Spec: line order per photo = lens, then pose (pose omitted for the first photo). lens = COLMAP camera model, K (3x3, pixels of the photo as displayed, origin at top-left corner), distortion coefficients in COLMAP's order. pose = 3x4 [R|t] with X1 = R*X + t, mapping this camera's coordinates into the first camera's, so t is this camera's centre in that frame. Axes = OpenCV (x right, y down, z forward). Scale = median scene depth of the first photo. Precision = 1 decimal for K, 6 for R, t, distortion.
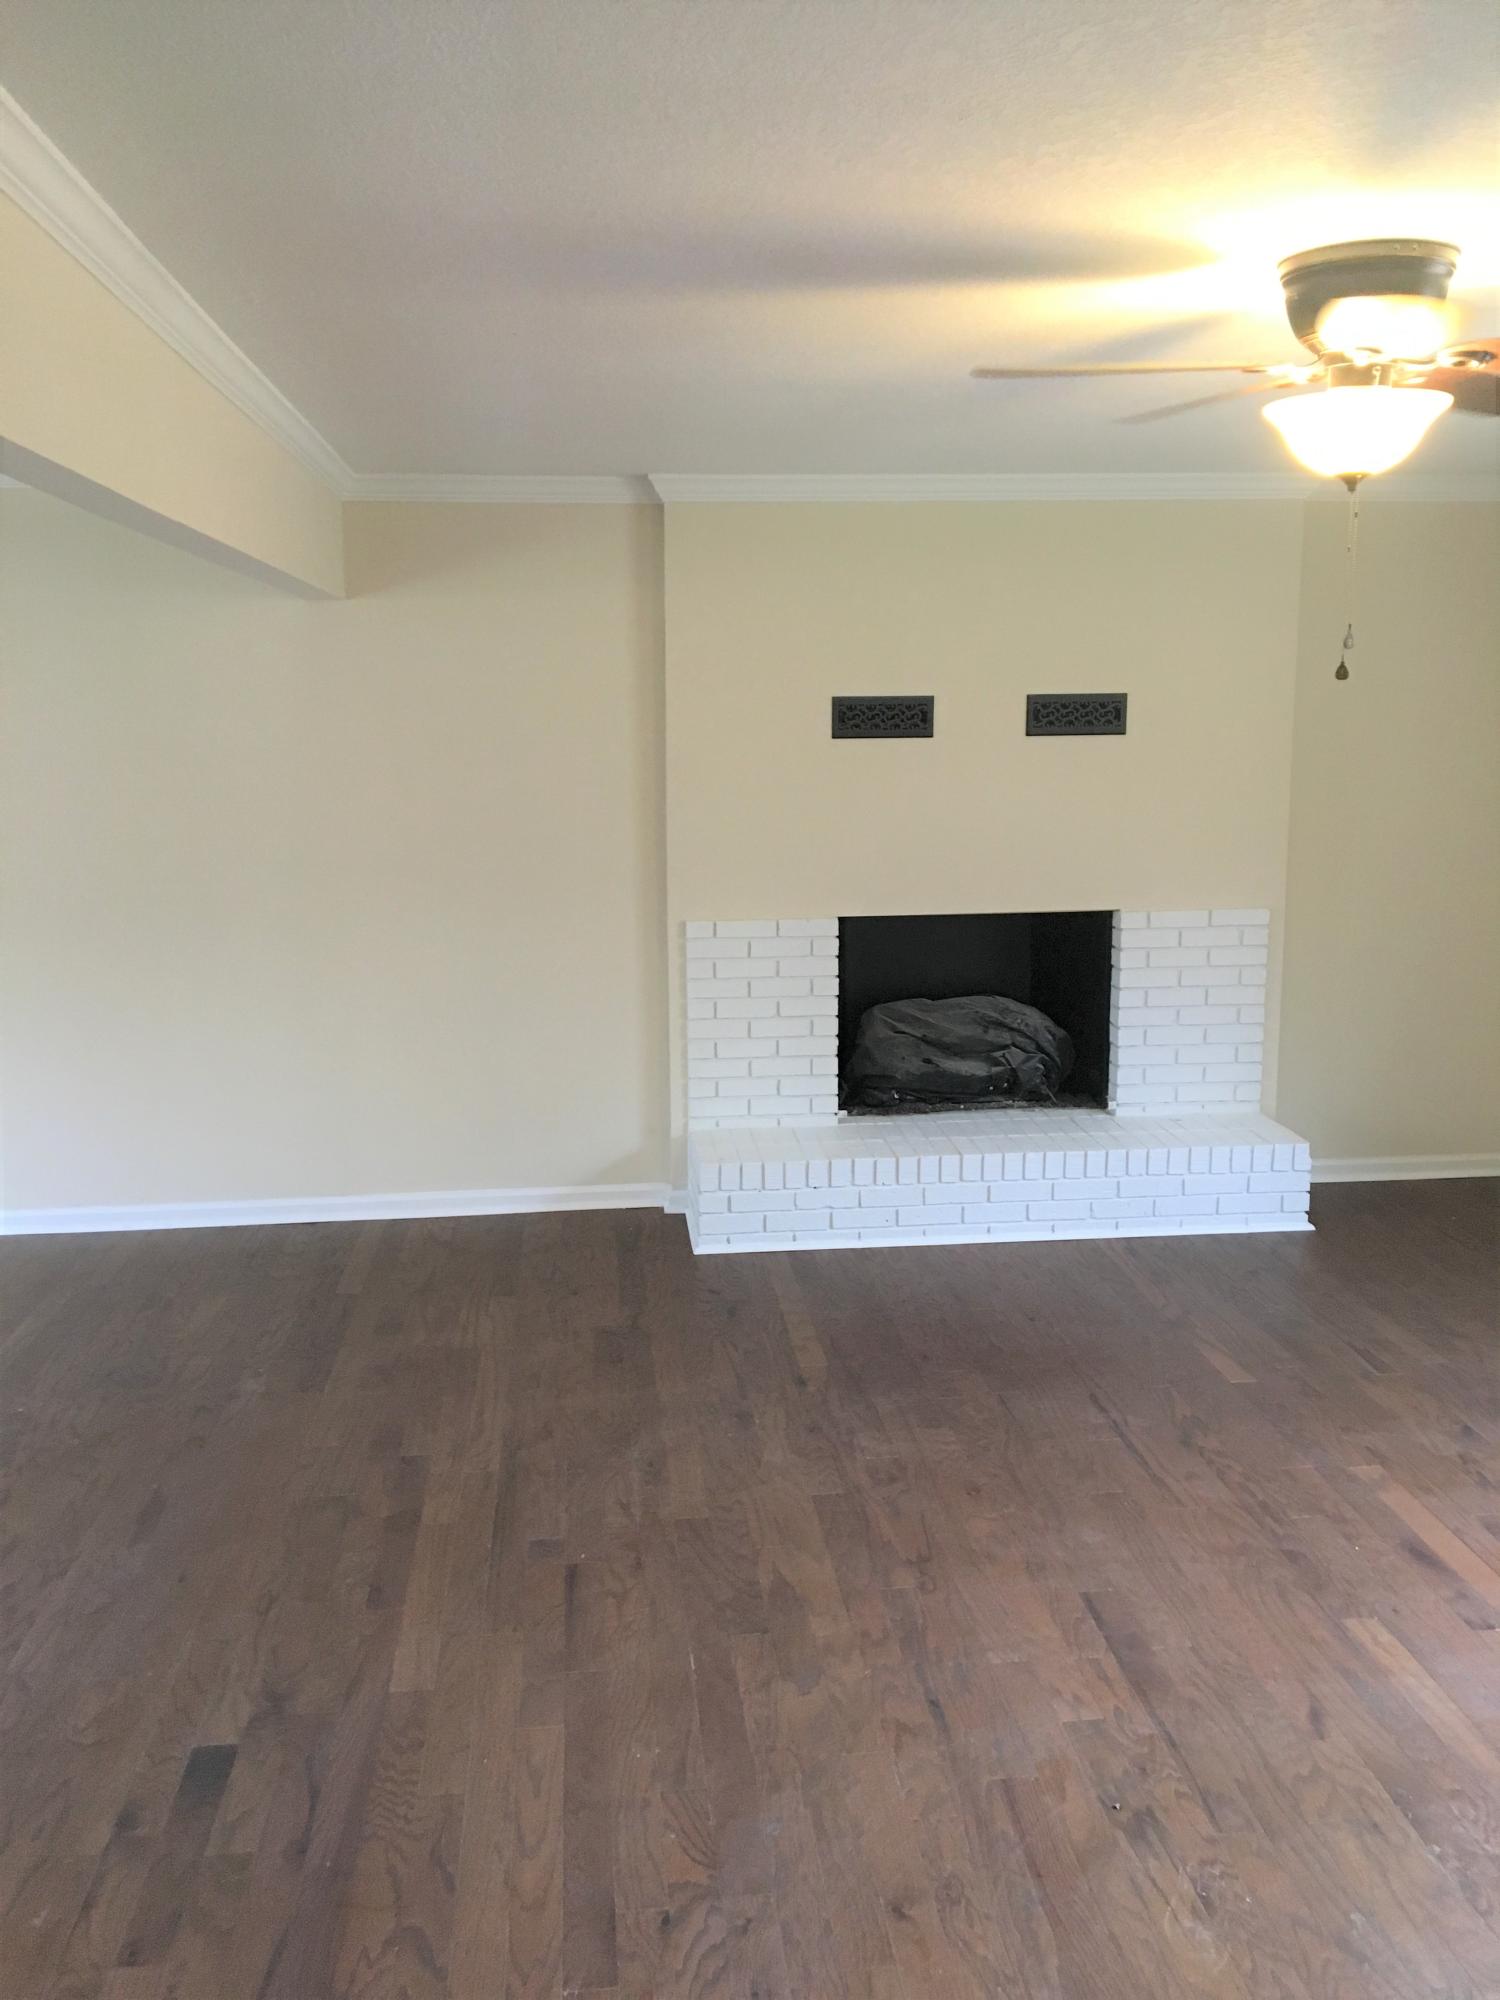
lens RADIAL K [[1658.4, 0, 753.0], [0, 1658.4, 976.3], [0, 0, 1]] dist [0.102552, -0.169836]
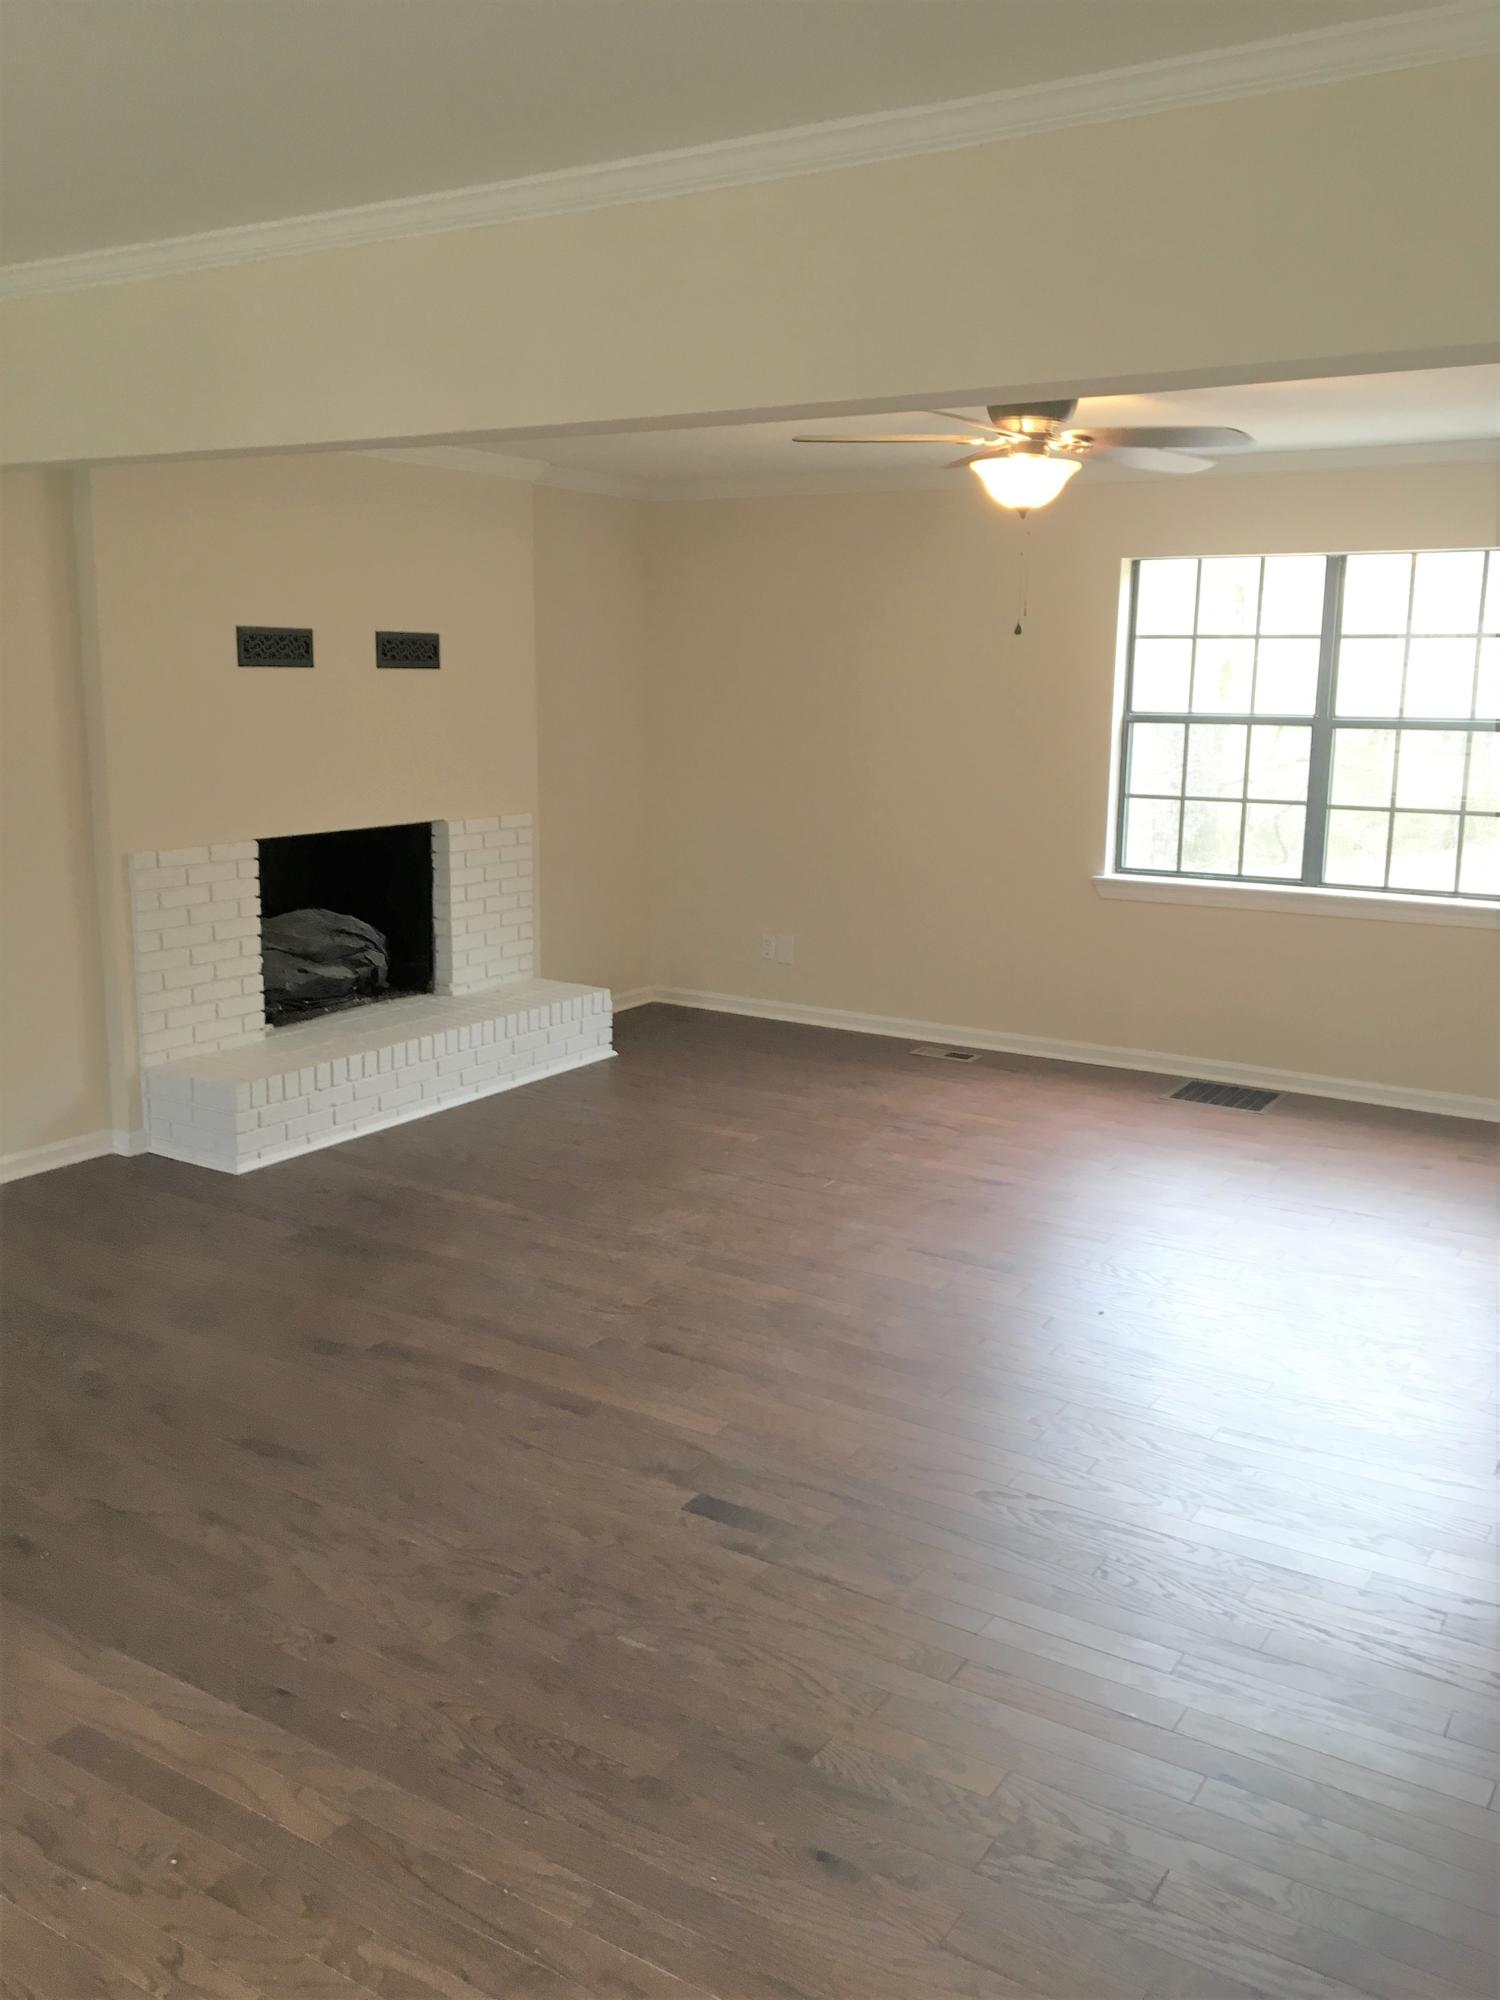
lens RADIAL K [[1658.4, 0, 753.0], [0, 1658.4, 976.3], [0, 0, 1]] dist [0.102552, -0.169836]
pose [[0.621748, -0.128615, 0.772585, -0.580912], [0.103869, 0.991252, 0.081428, -0.003640], [-0.776299, 0.029620, 0.629668, 0.099867]]
